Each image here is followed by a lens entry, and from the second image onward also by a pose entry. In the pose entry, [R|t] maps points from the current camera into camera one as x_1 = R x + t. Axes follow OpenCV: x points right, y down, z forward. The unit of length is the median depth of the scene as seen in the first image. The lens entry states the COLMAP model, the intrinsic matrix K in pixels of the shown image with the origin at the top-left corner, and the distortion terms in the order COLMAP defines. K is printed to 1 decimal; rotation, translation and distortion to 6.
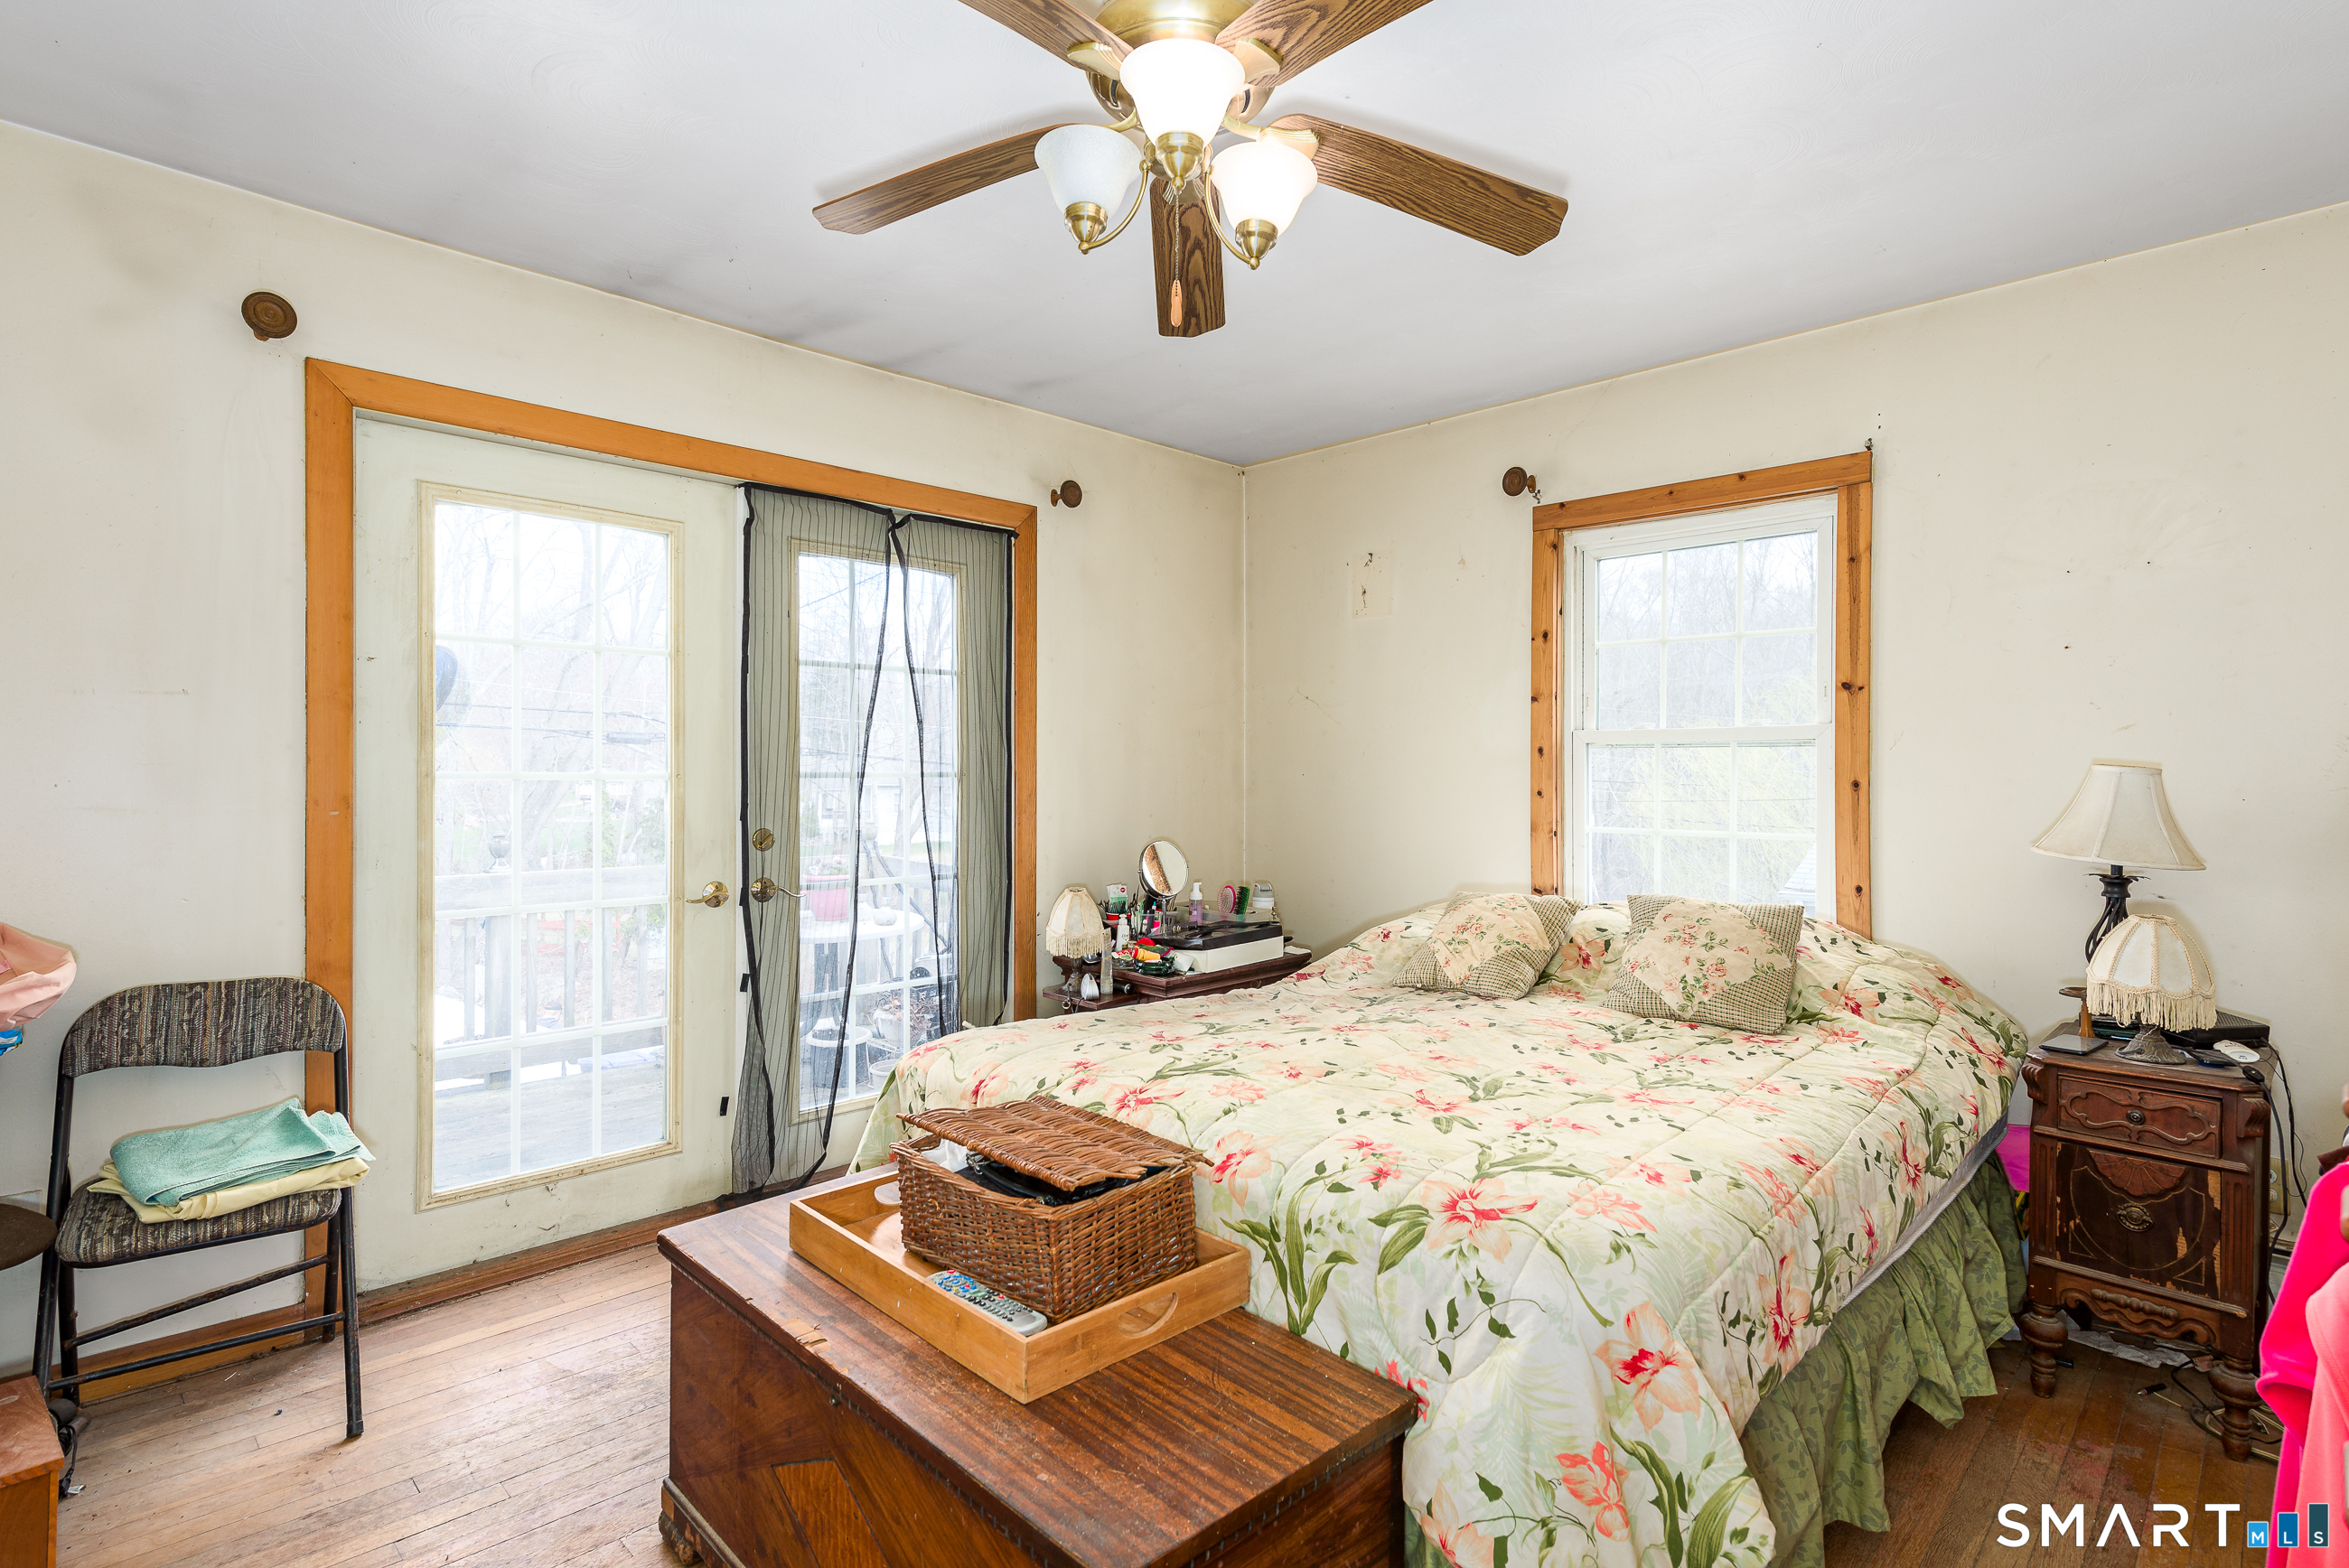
lens RADIAL K [[1140.4, 0, 1167.8], [0, 1140.4, 774.4], [0, 0, 1]] dist [0.011769, -0.001274]
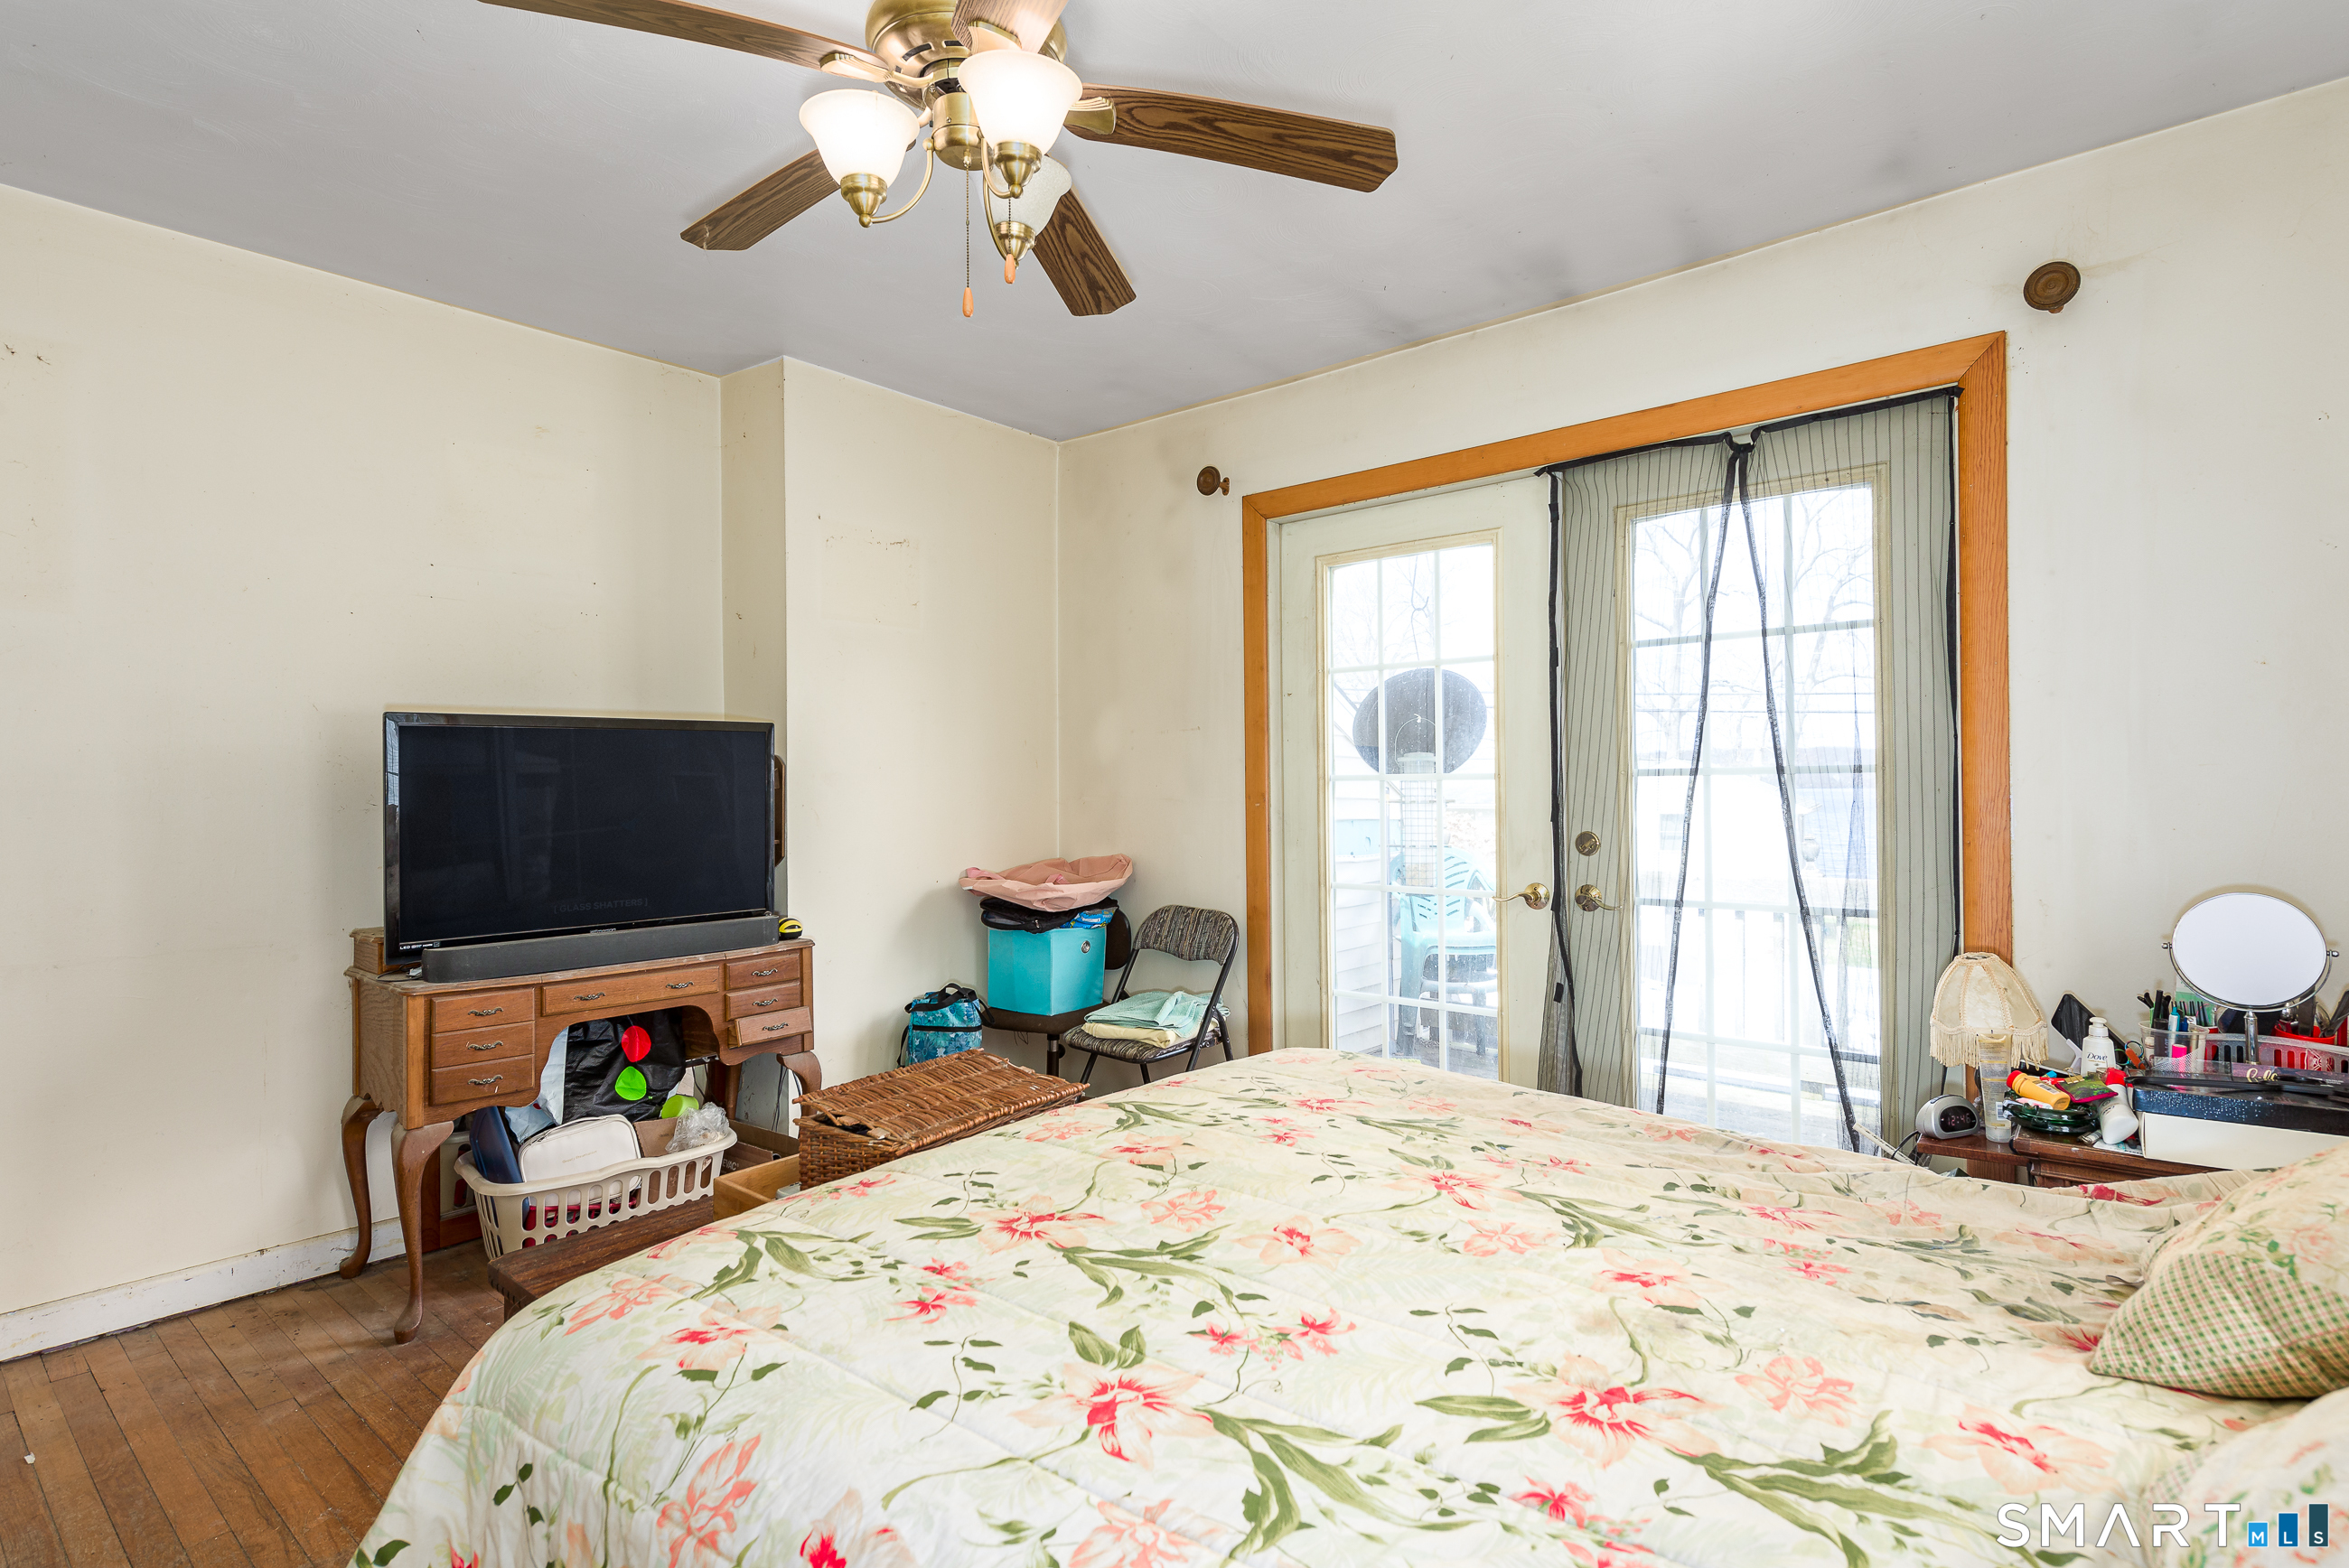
lens RADIAL K [[1140.4, 0, 1164.5], [0, 1140.4, 797.7], [0, 0, 1]] dist [0.011769, -0.001274]
pose [[0.114782, 0.006657, -0.993368, 0.554269], [0.010410, 0.999915, 0.007904, 0.009701], [0.993336, -0.011248, 0.114703, 0.581201]]
